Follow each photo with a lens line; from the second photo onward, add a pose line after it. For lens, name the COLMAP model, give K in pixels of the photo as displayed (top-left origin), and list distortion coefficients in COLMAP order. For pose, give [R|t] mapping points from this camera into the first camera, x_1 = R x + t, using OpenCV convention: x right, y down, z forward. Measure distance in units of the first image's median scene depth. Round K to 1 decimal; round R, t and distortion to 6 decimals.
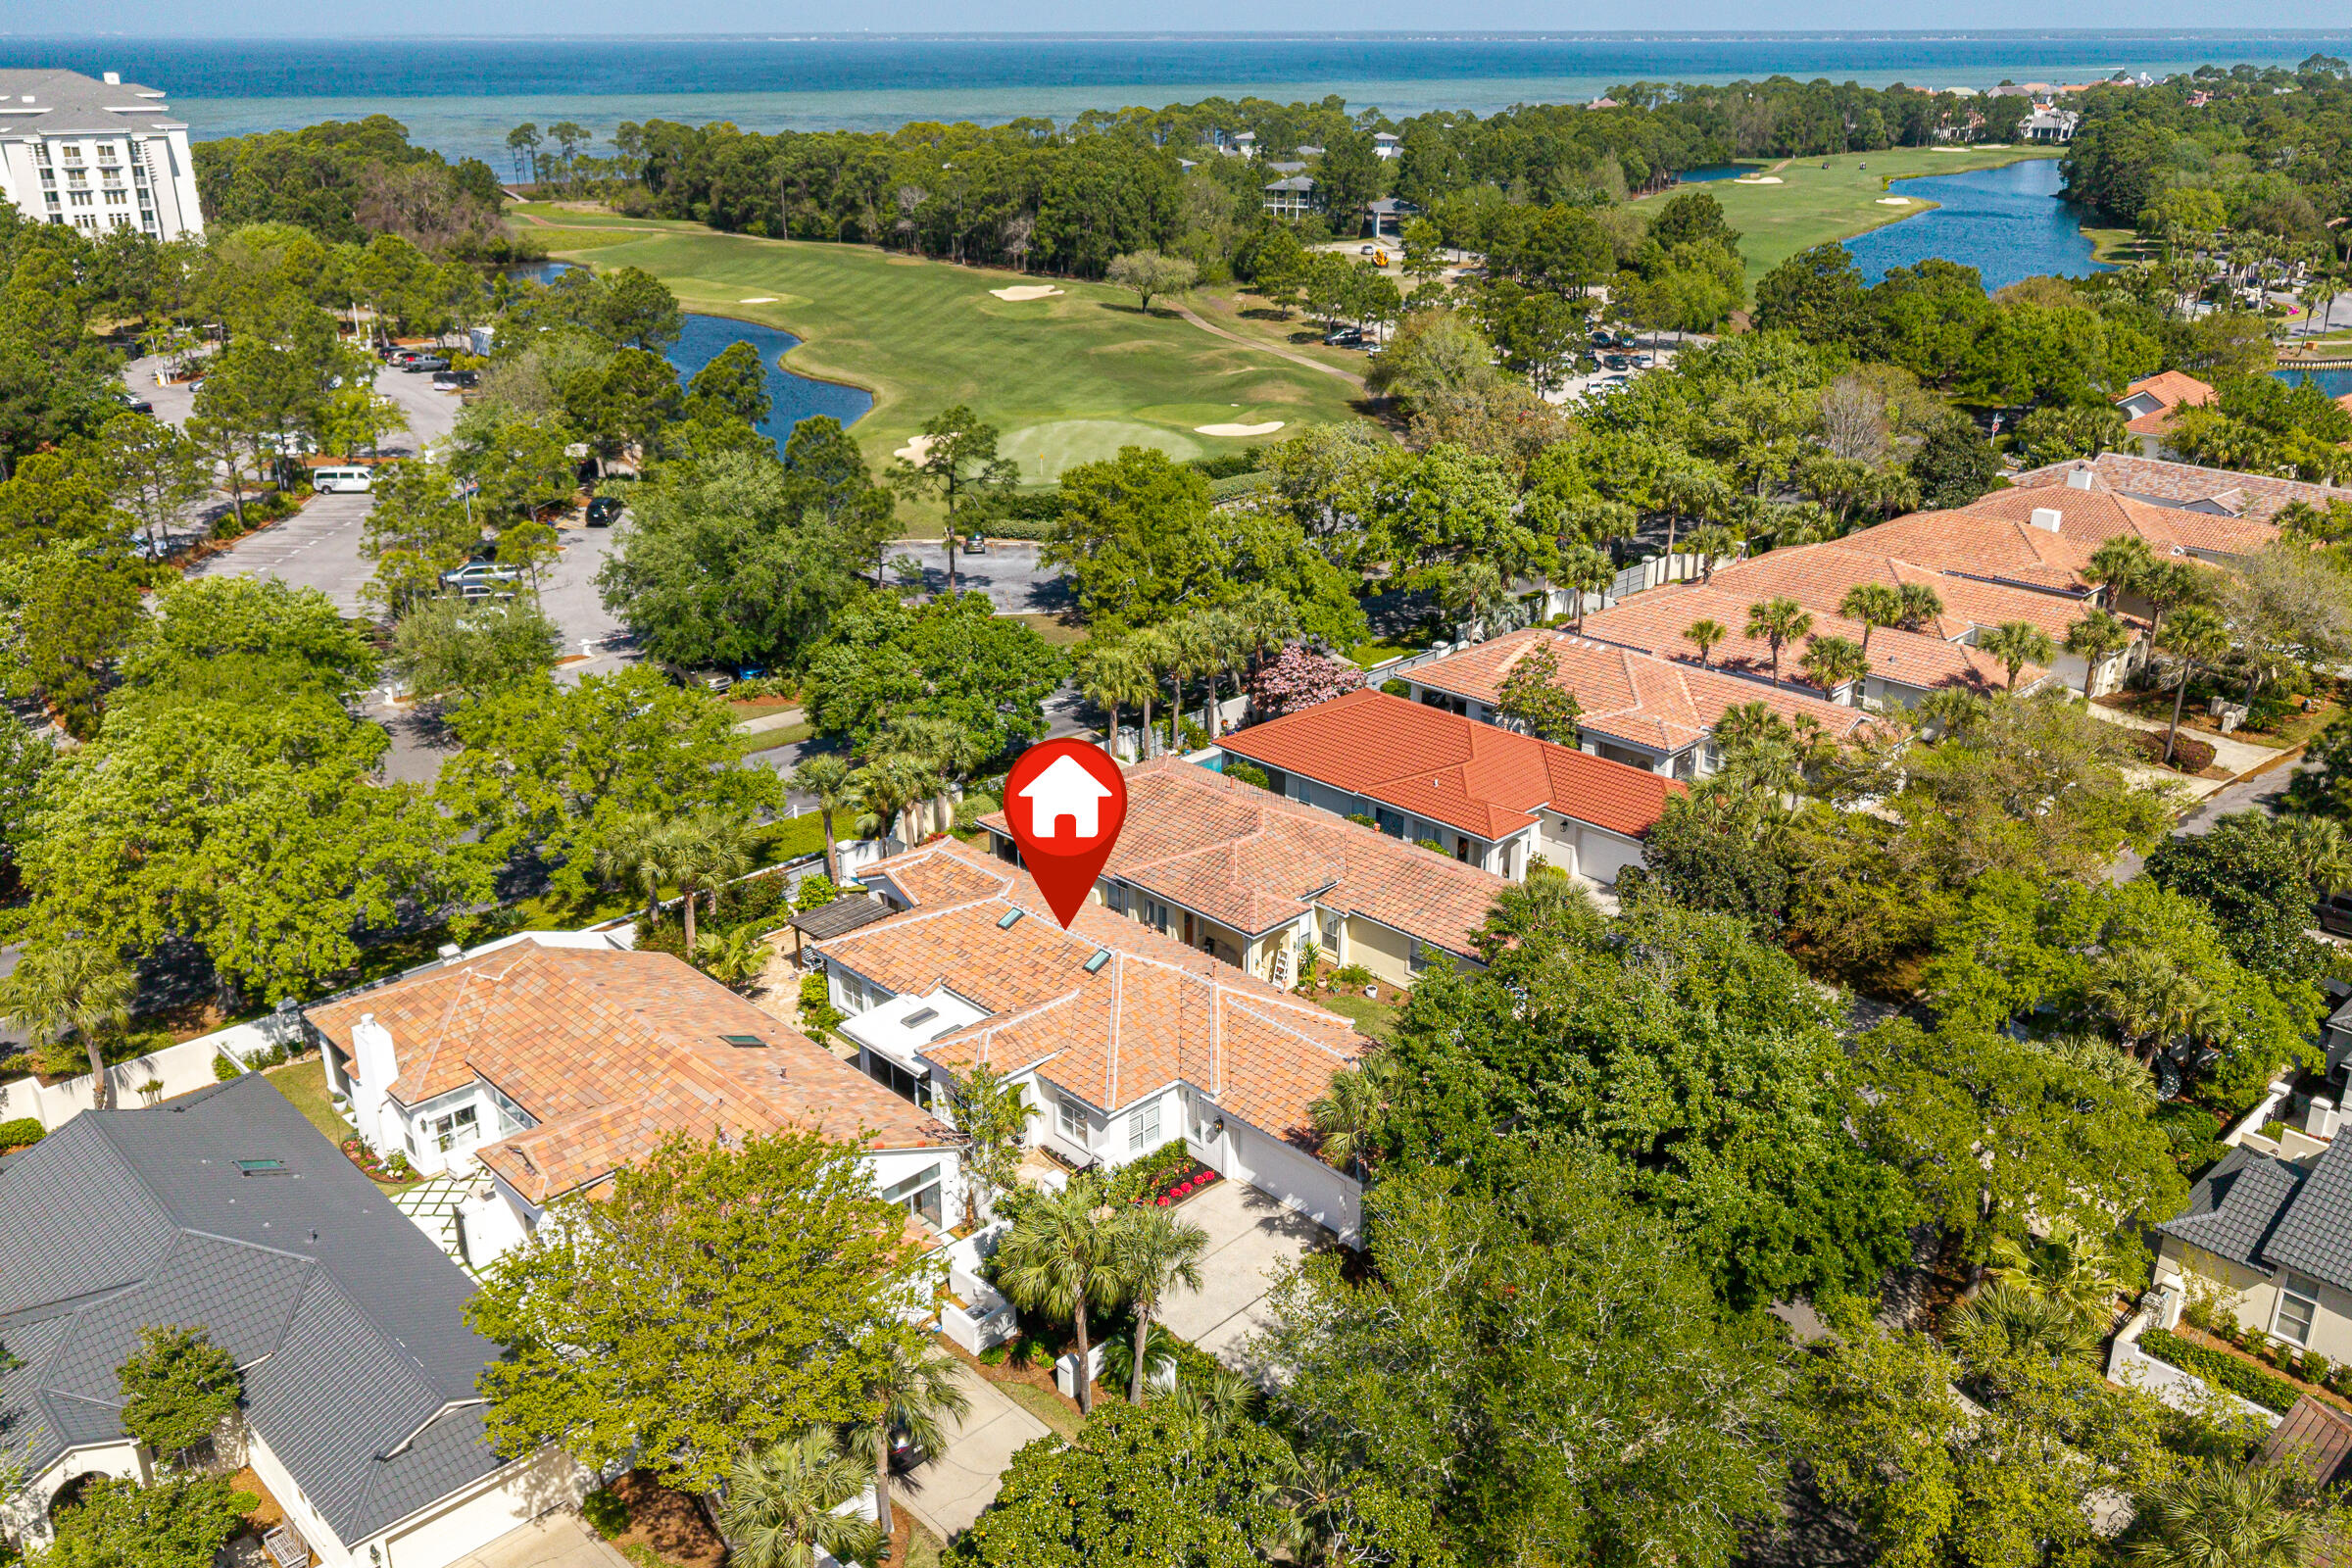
lens RADIAL K [[1809.2, 0, 1181.5], [0, 1809.2, 727.8], [0, 0, 1]] dist [0.037395, -0.017673]
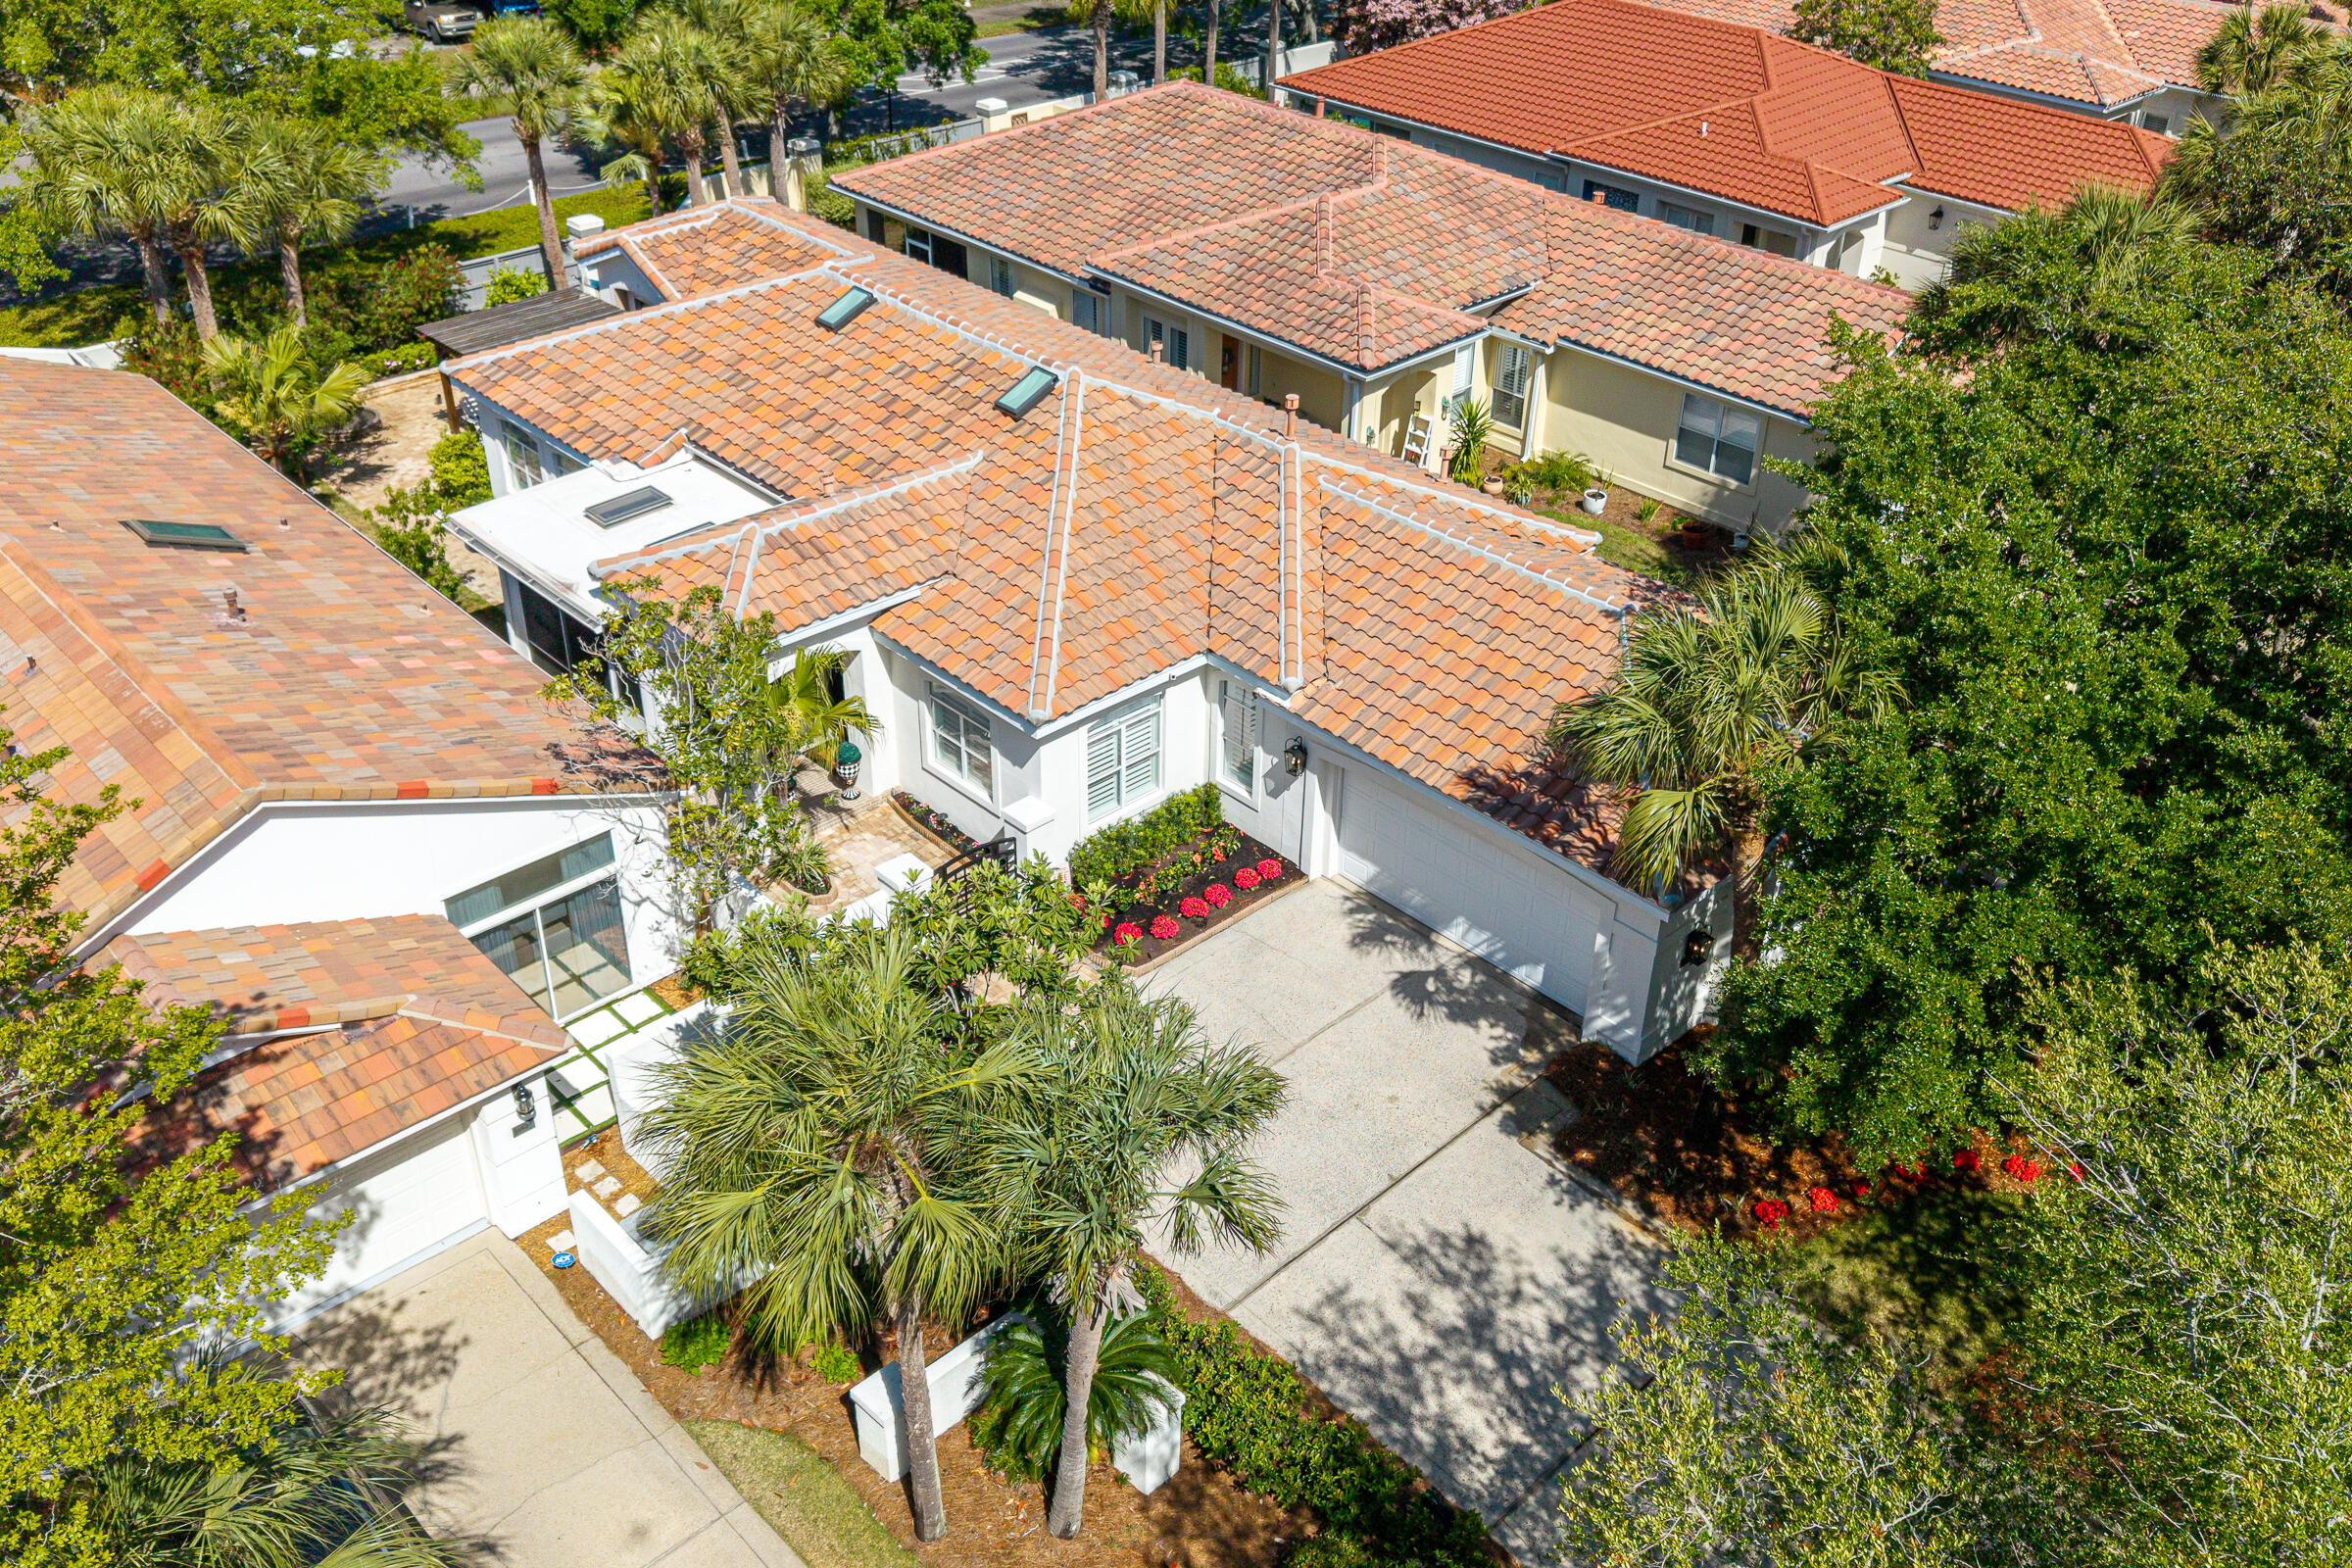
lens RADIAL K [[1932.9, 0, 1158.7], [0, 1932.9, 788.1], [0, 0, 1]] dist [0.052407, -0.078948]
pose [[0.999527, 0.023274, -0.020090, -0.002696], [-0.017982, 0.972538, 0.232050, 0.118537], [0.024939, -0.231579, 0.972496, 0.543261]]
